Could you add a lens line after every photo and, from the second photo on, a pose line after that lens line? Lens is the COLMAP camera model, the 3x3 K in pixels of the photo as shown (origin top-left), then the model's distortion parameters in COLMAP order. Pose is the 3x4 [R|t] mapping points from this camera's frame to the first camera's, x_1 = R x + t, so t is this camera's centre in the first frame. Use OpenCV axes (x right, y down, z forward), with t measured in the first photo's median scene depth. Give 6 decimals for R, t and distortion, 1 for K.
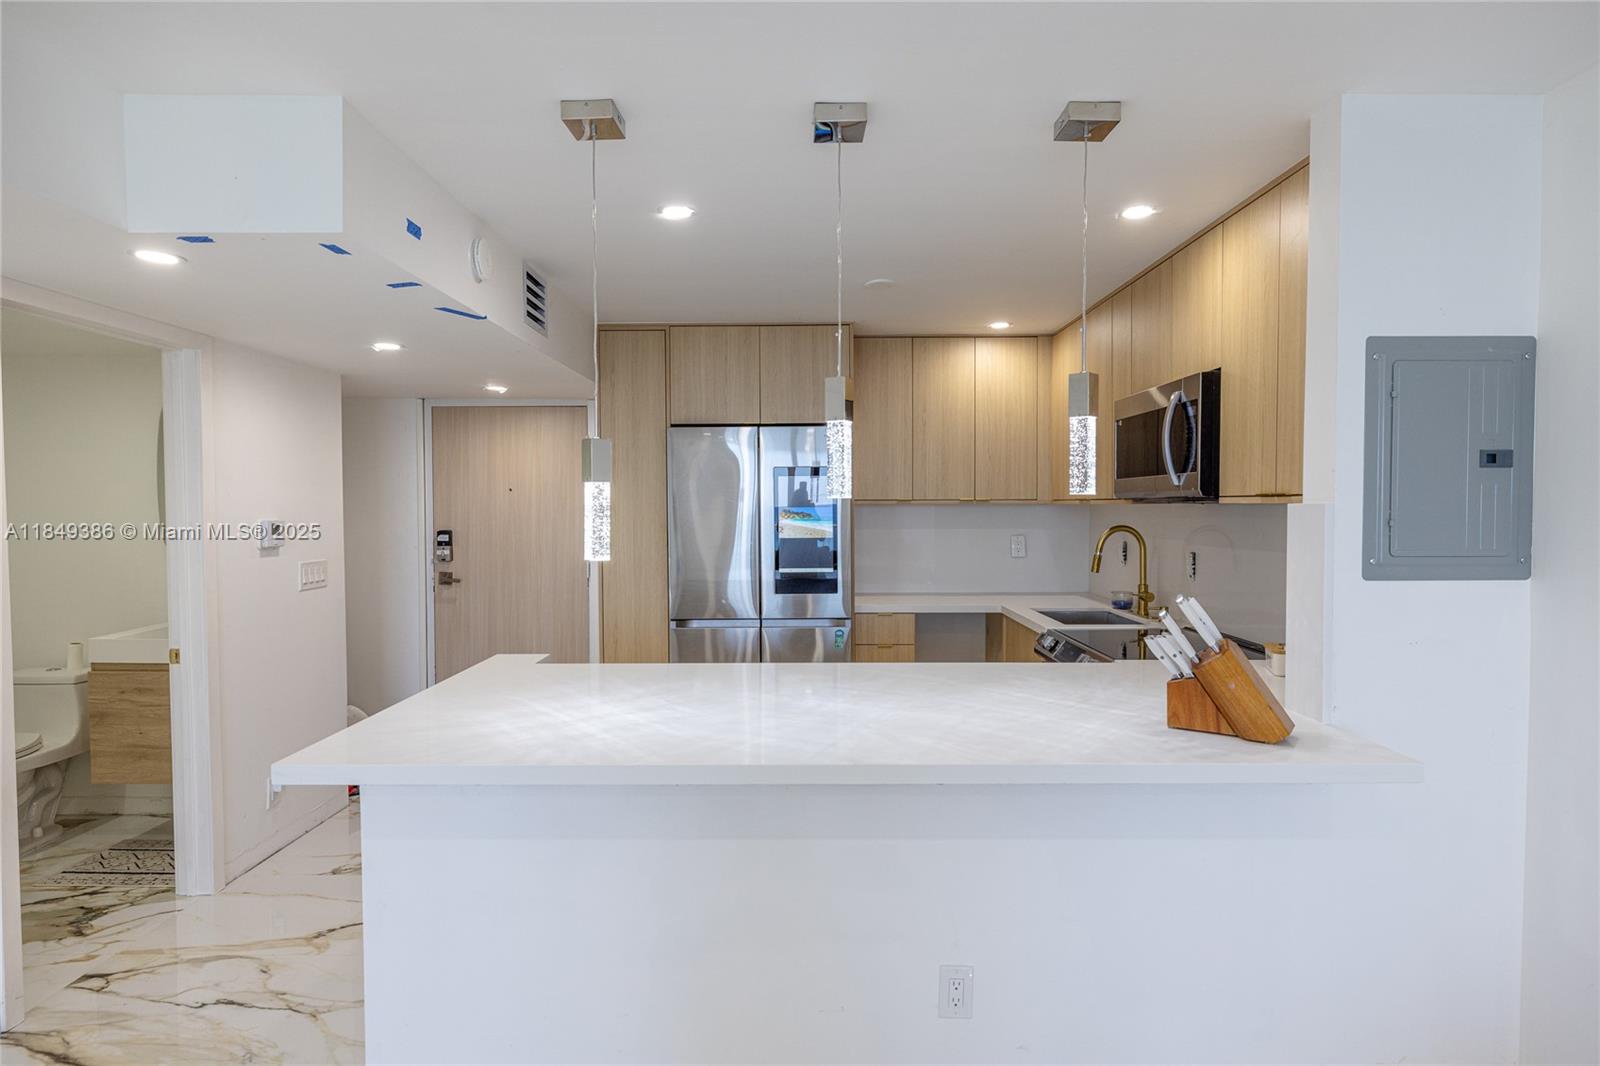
lens RADIAL K [[862.2, 0, 800.0], [0, 862.2, 533.0], [0, 0, 1]] dist [-0.001211, 0.000033]
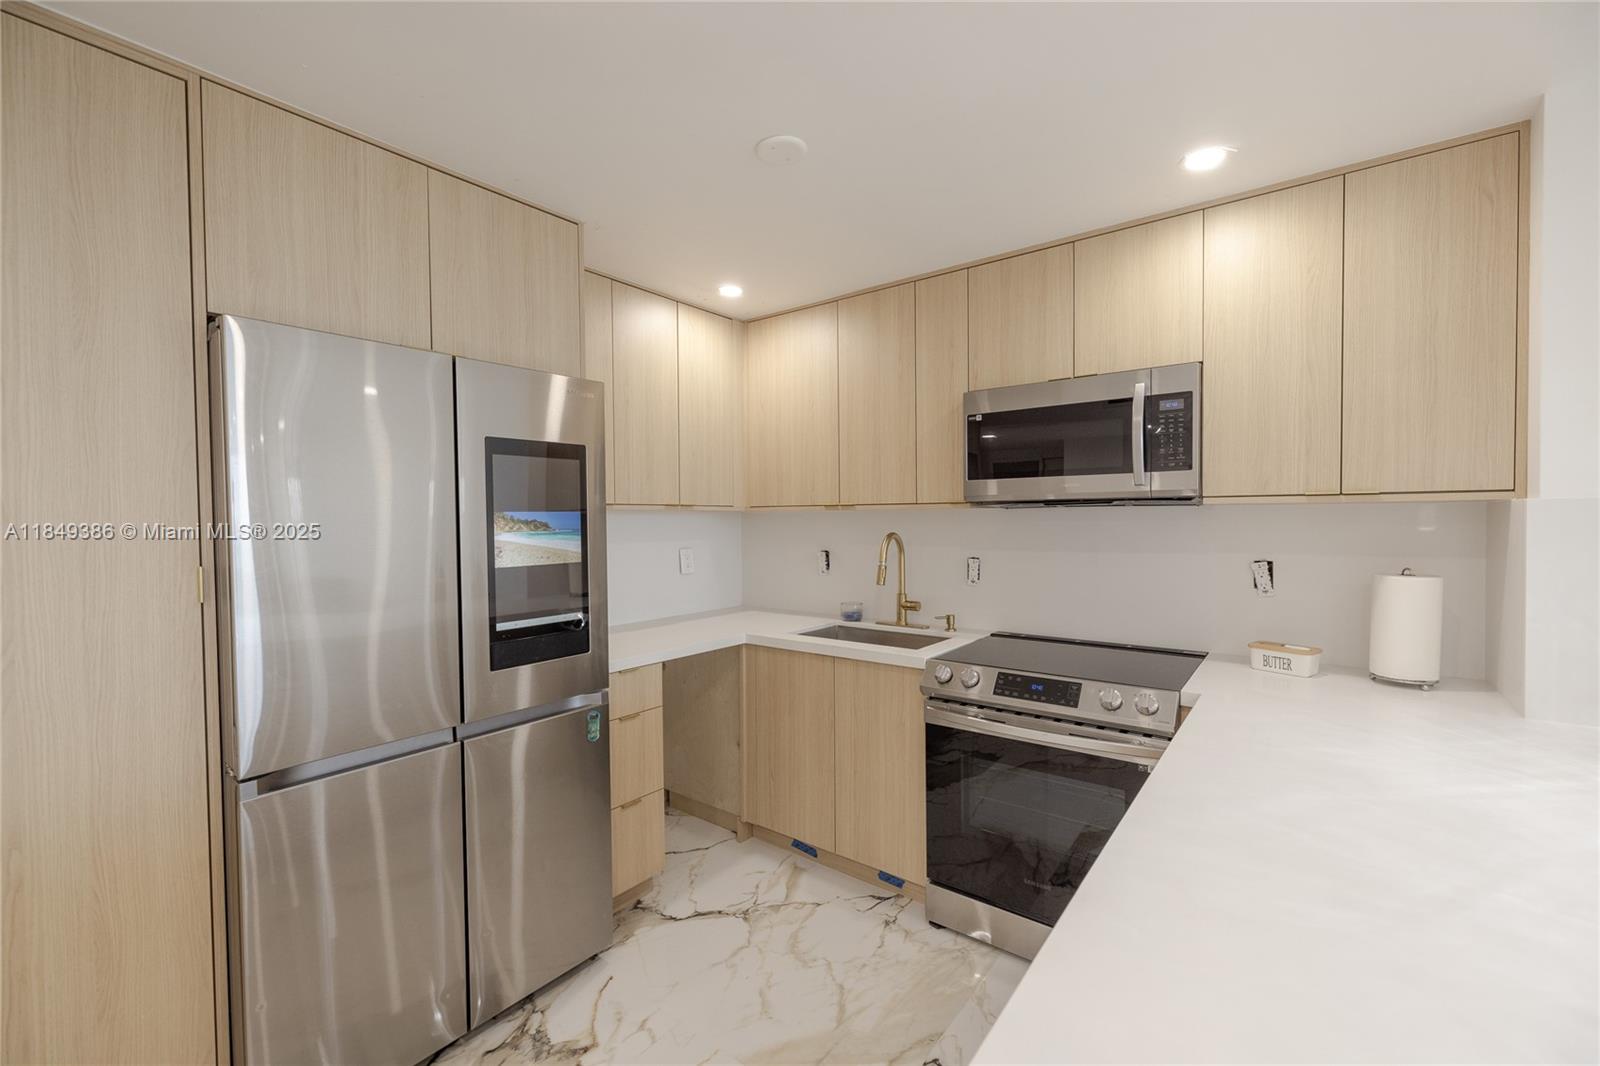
lens RADIAL K [[665.6, 0, 800.0], [0, 665.6, 533.0], [0, 0, 1]] dist [0.000699, 0.000204]
pose [[0.608070, -0.018602, 0.793666, -0.285069], [0.029591, 0.999562, 0.000757, -0.012947], [-0.793332, 0.023025, 0.608354, 0.702331]]
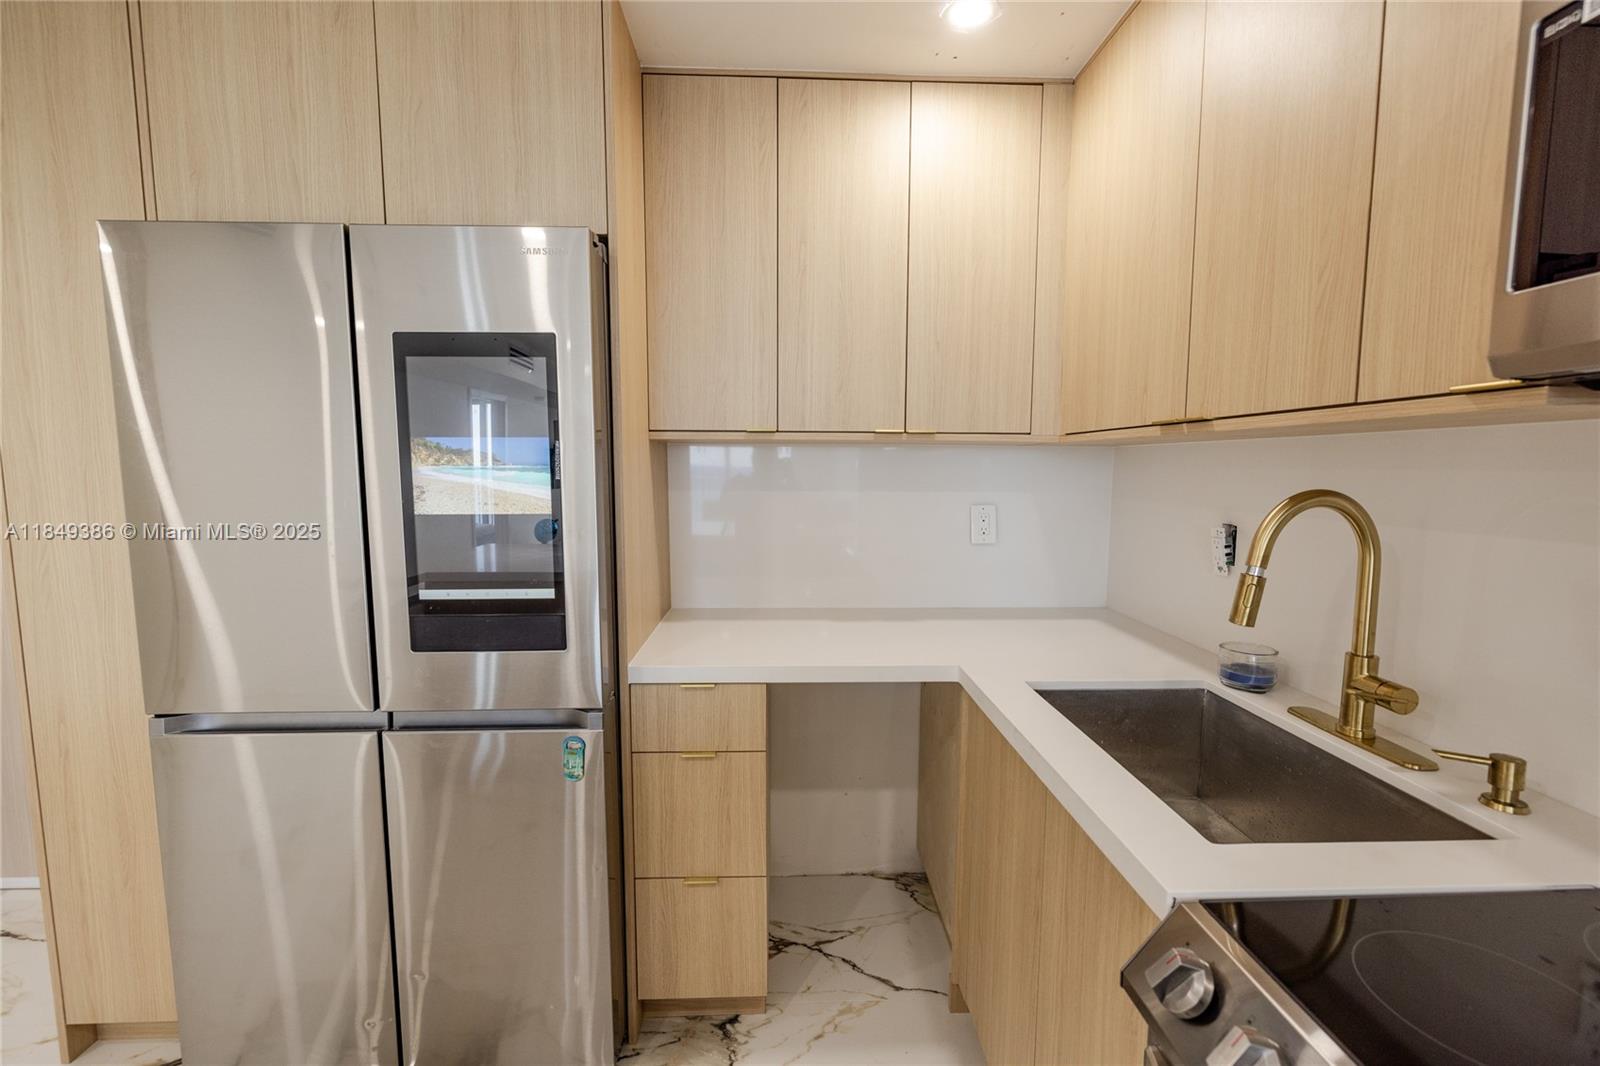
lens RADIAL K [[677.8, 0, 800.0], [0, 677.8, 533.0], [0, 0, 1]] dist [-0.000749, 0.000044]
pose [[0.999066, 0.004130, 0.043019, 0.166360], [-0.007016, 0.997718, 0.067149, -0.009403], [-0.042643, -0.067388, 0.996815, 0.806444]]
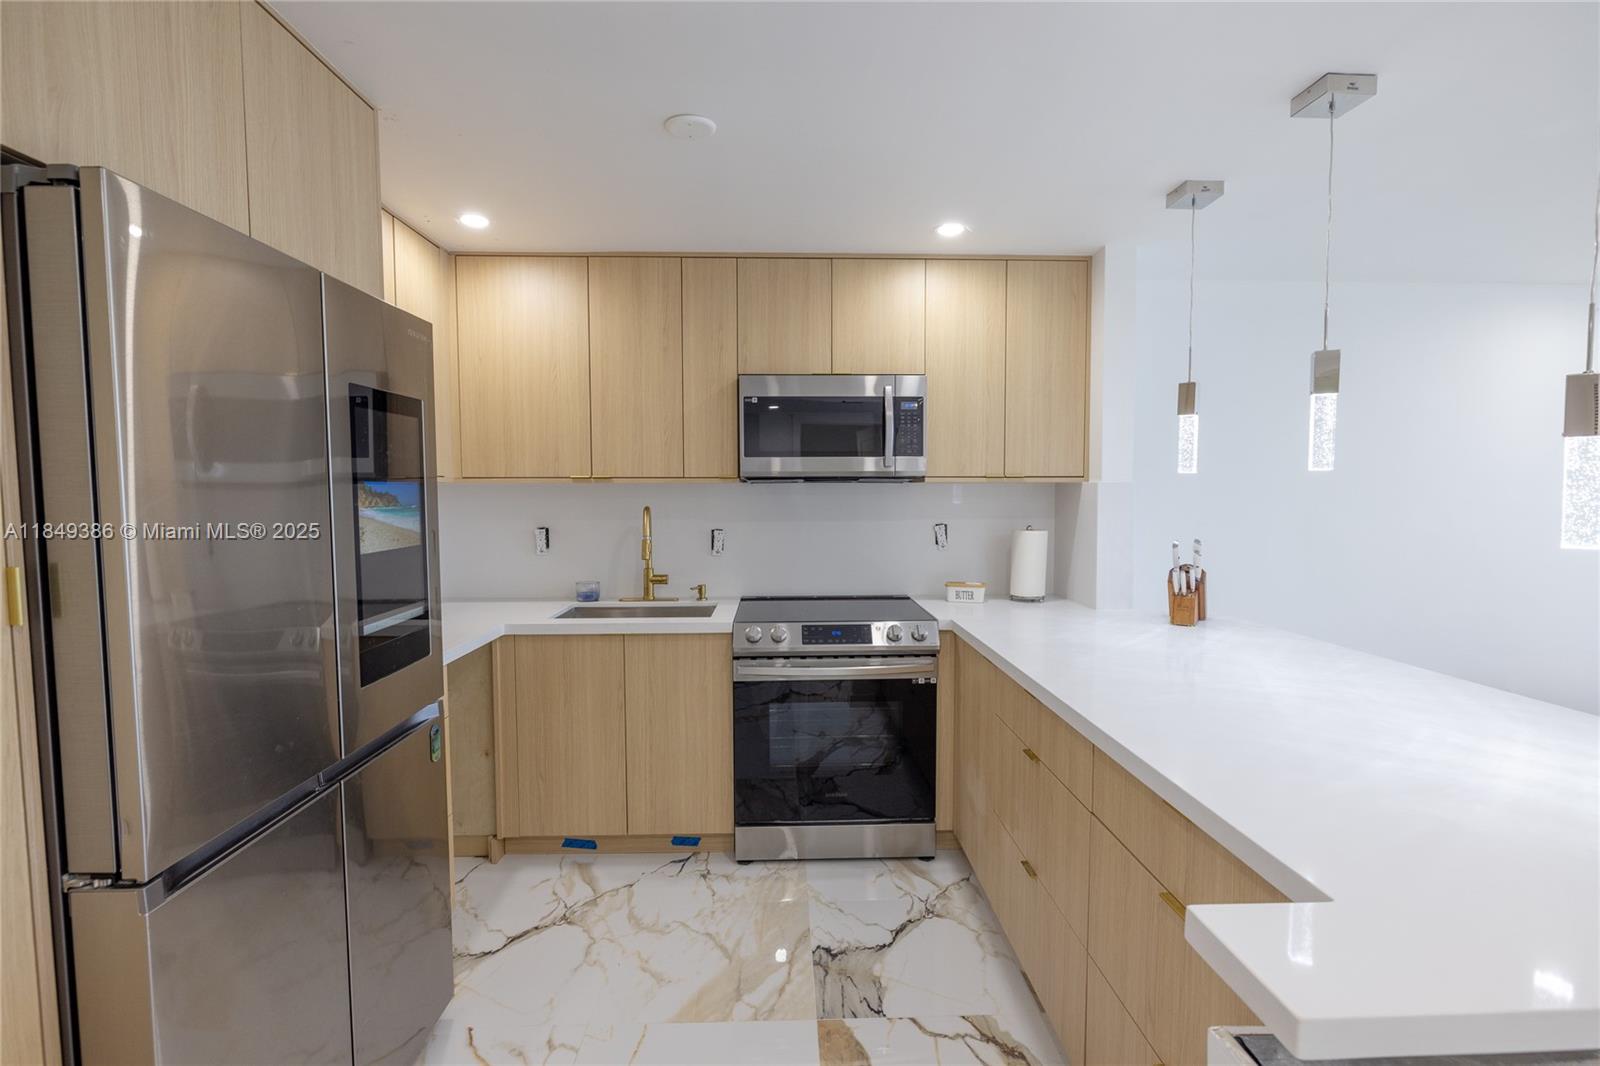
lens RADIAL K [[738.9, 0, 800.0], [0, 738.9, 533.0], [0, 0, 1]] dist [-0.003323, 0.000111]
pose [[-0.036180, -0.055103, 0.997825, -0.462841], [0.032815, 0.997875, 0.056295, -0.021263], [-0.998806, 0.034781, -0.034294, 0.947520]]
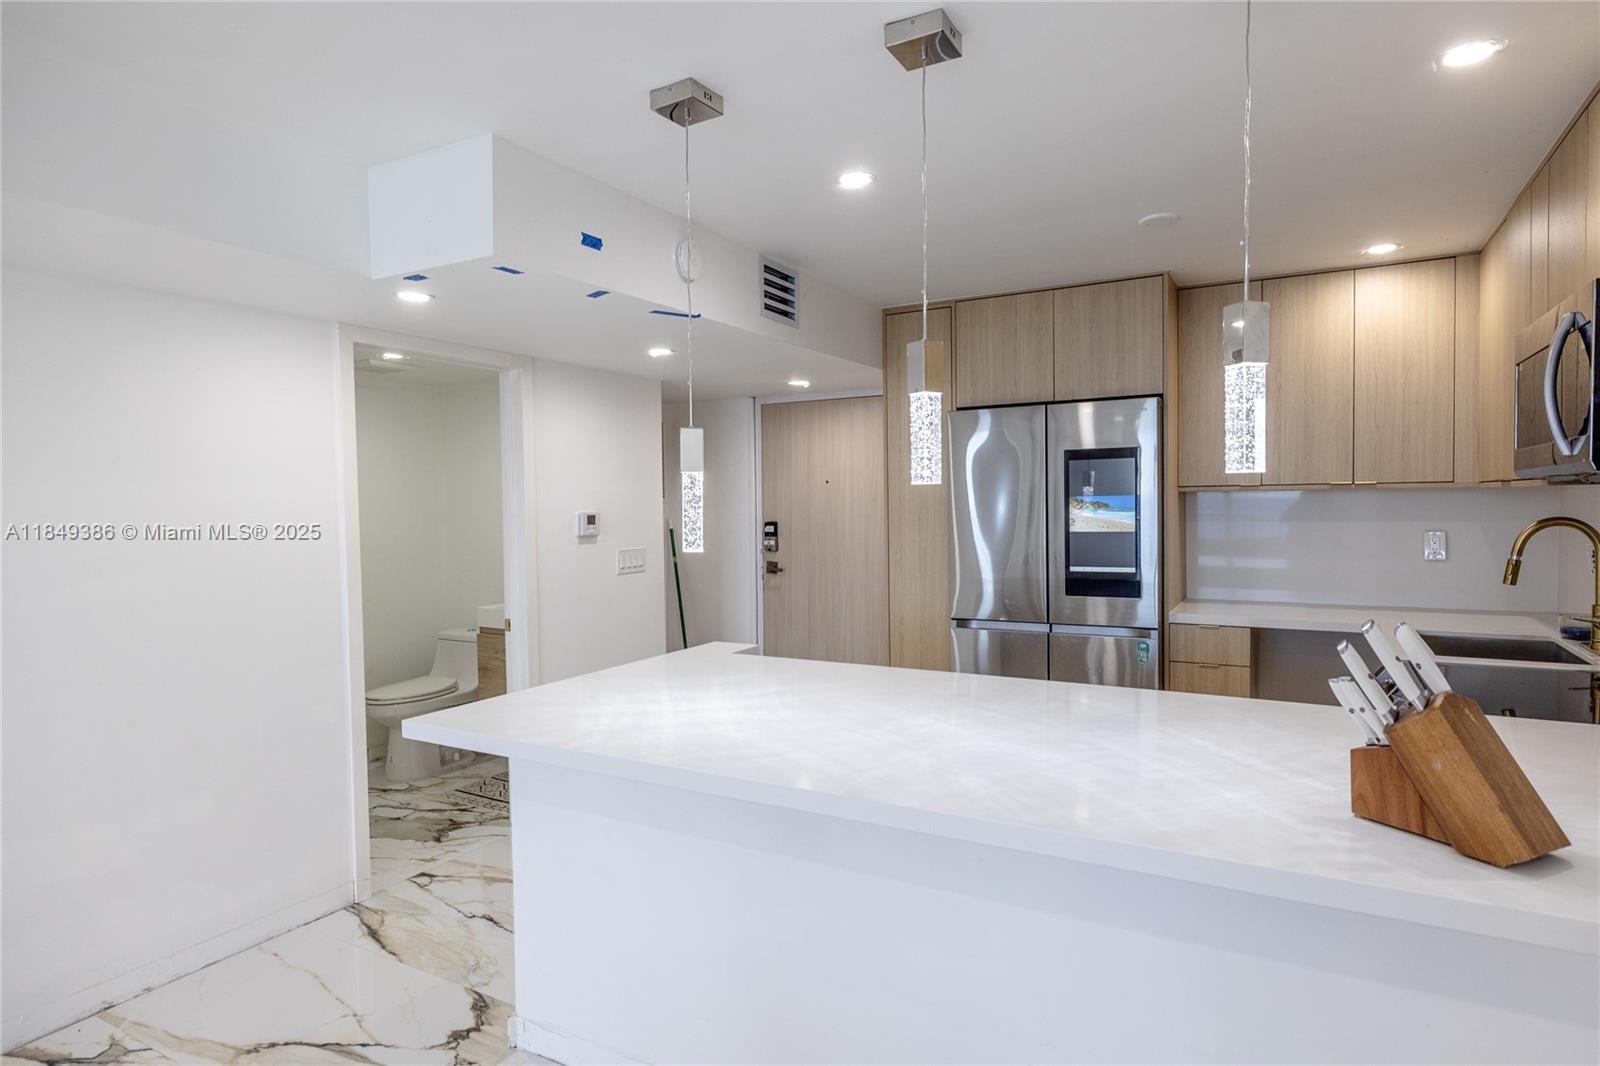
lens RADIAL K [[890.4, 0, 800.0], [0, 890.4, 533.0], [0, 0, 1]] dist [-0.000604, 0.001032]
pose [[0.873321, 0.009258, -0.487056, 0.208512], [-0.005302, 0.999941, 0.009500, 0.000268], [0.487116, -0.005714, 0.873319, 0.098122]]
